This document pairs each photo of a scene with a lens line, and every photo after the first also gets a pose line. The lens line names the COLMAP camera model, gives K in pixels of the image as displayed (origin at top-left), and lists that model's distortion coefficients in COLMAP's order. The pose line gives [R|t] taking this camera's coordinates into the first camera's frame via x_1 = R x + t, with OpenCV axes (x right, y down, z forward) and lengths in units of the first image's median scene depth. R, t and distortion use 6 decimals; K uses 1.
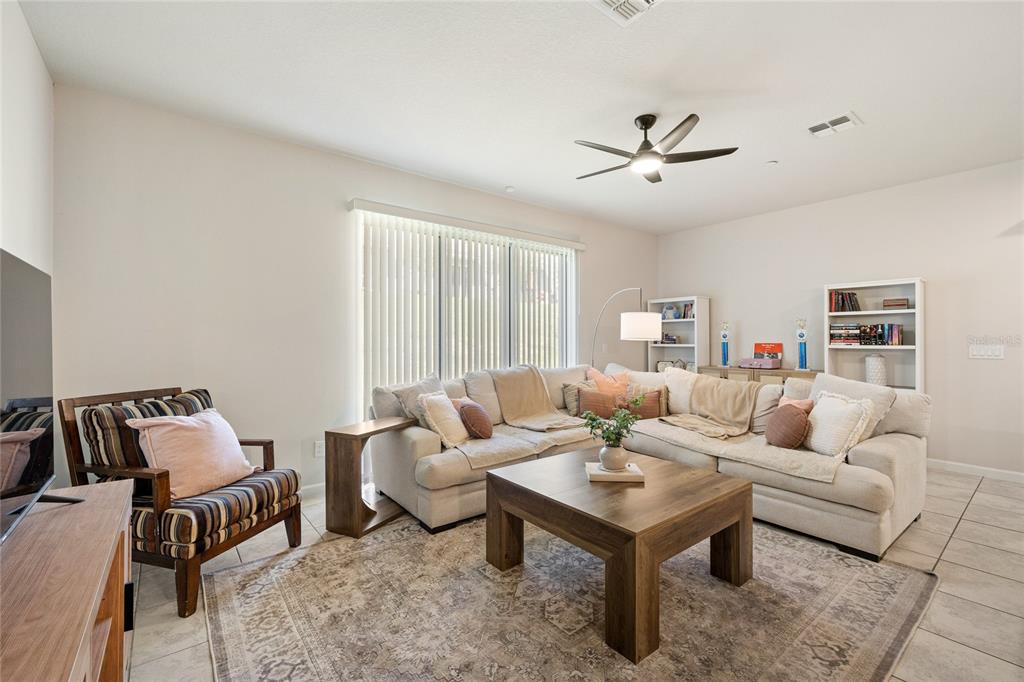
lens RADIAL K [[426.7, 0, 512.0], [0, 426.7, 341.0], [0, 0, 1]] dist [-0.002193, -0.000267]
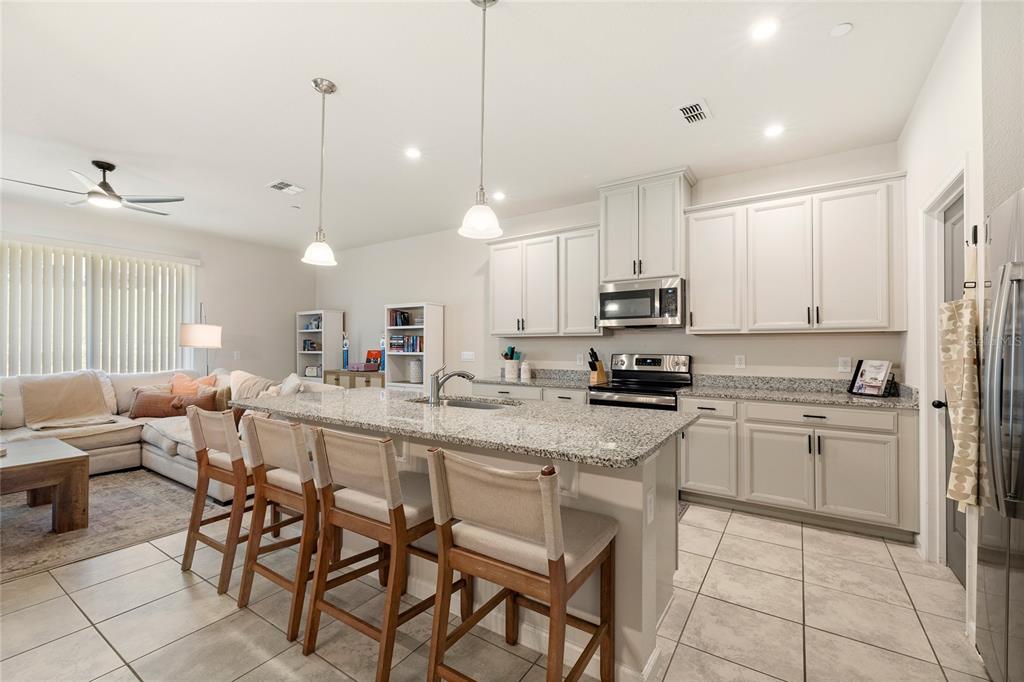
lens RADIAL K [[440.3, 0, 495.7], [0, 440.3, 342.8], [0, 0, 1]] dist [0.029893, 0.000359]
pose [[0.961907, 0.006419, 0.273301, 0.880371], [-0.003153, 0.999918, -0.012387, -0.003453], [-0.273358, 0.011053, 0.961849, -0.447413]]
